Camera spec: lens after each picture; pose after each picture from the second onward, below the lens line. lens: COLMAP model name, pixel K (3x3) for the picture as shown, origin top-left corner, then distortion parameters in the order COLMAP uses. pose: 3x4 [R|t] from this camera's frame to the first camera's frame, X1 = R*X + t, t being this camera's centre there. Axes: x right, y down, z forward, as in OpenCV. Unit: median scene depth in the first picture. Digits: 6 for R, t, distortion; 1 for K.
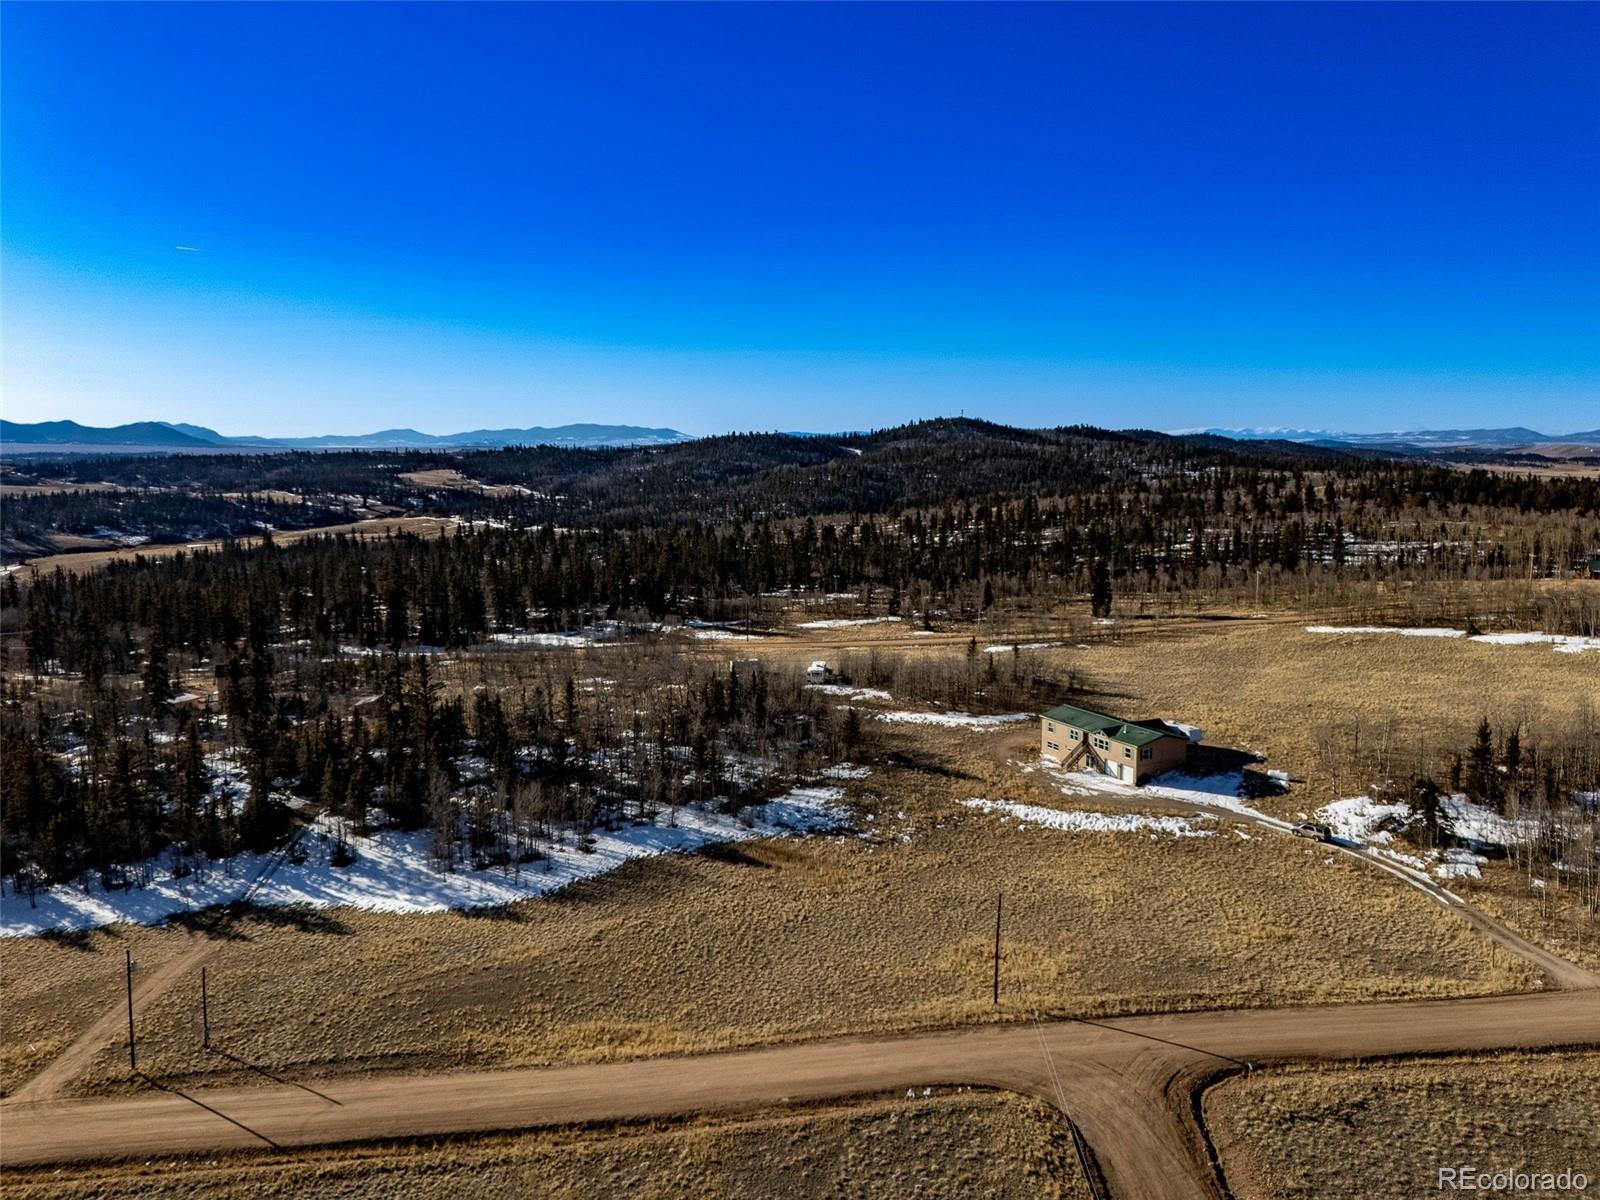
lens RADIAL K [[1198.5, 0, 804.4], [0, 1198.5, 605.4], [0, 0, 1]] dist [0.080680, -0.081496]
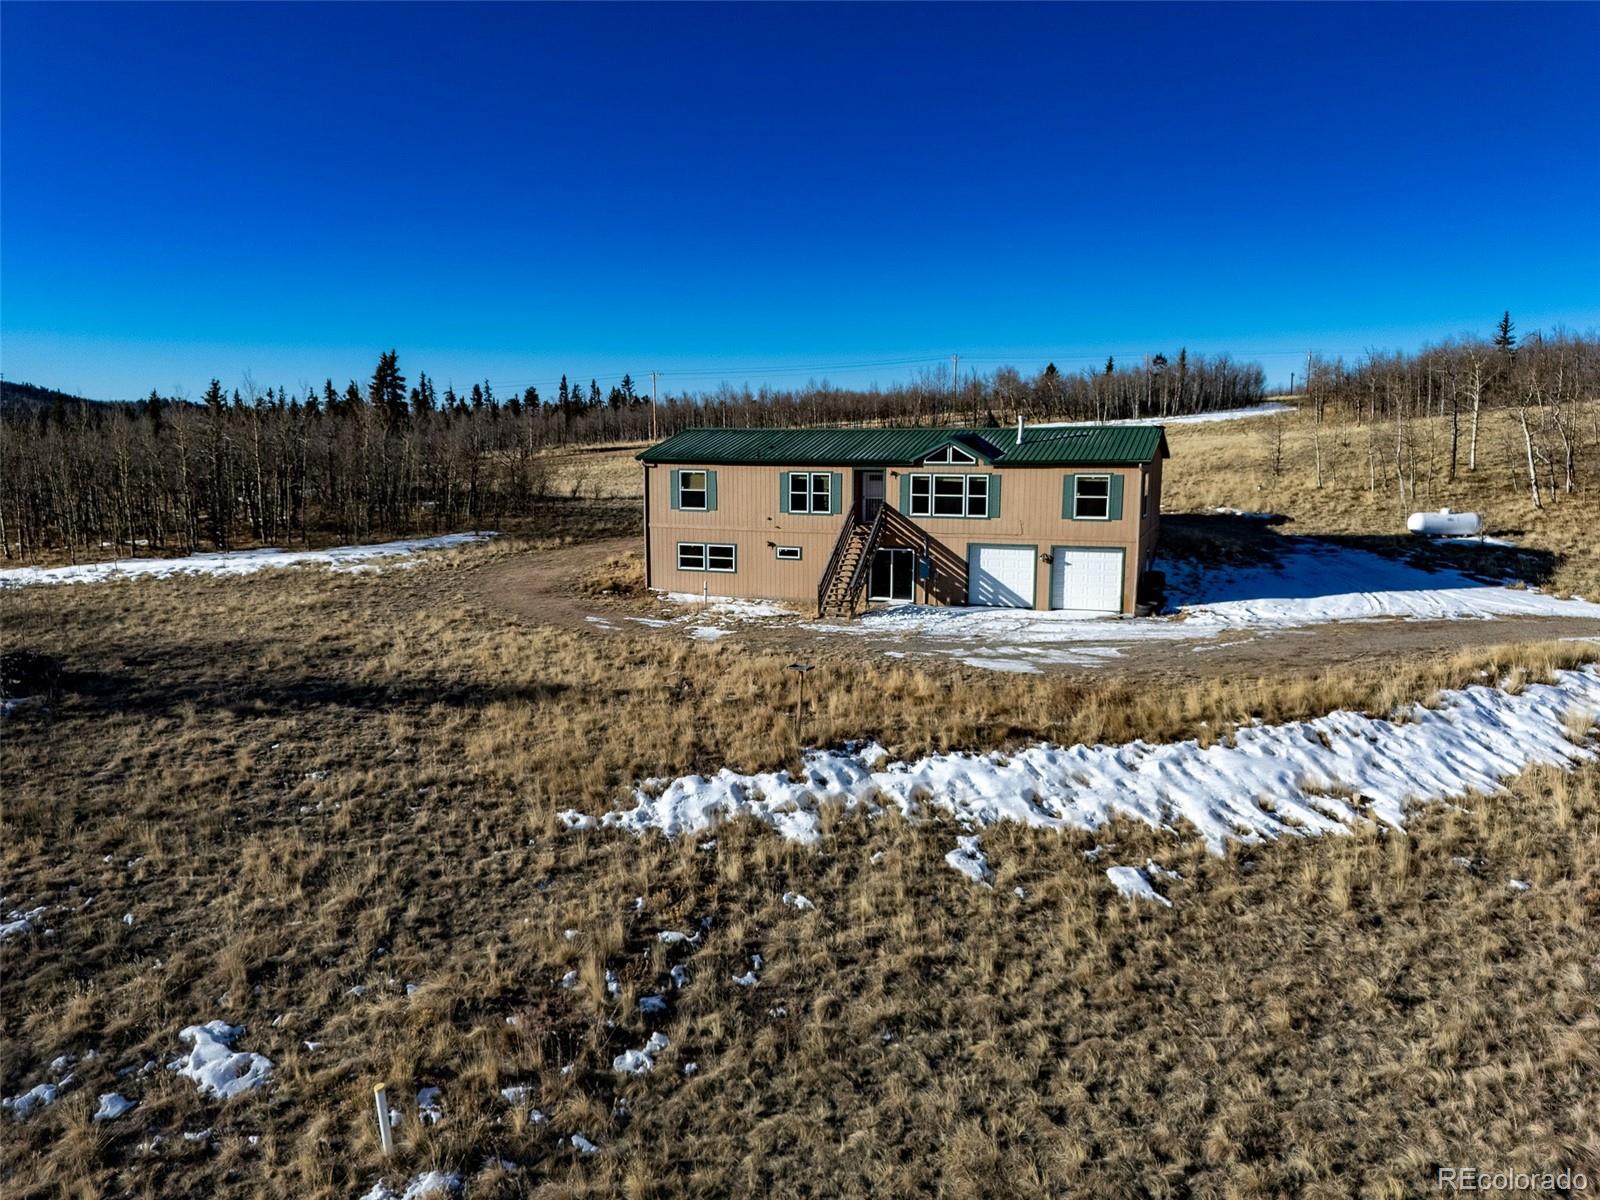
lens RADIAL K [[1198.5, 0, 804.4], [0, 1198.5, 605.4], [0, 0, 1]] dist [0.080680, -0.081496]
pose [[0.762334, -0.100293, 0.639366, 0.052335], [0.100459, 0.994283, 0.036187, 0.128478], [-0.639340, 0.036644, 0.768051, 0.832882]]
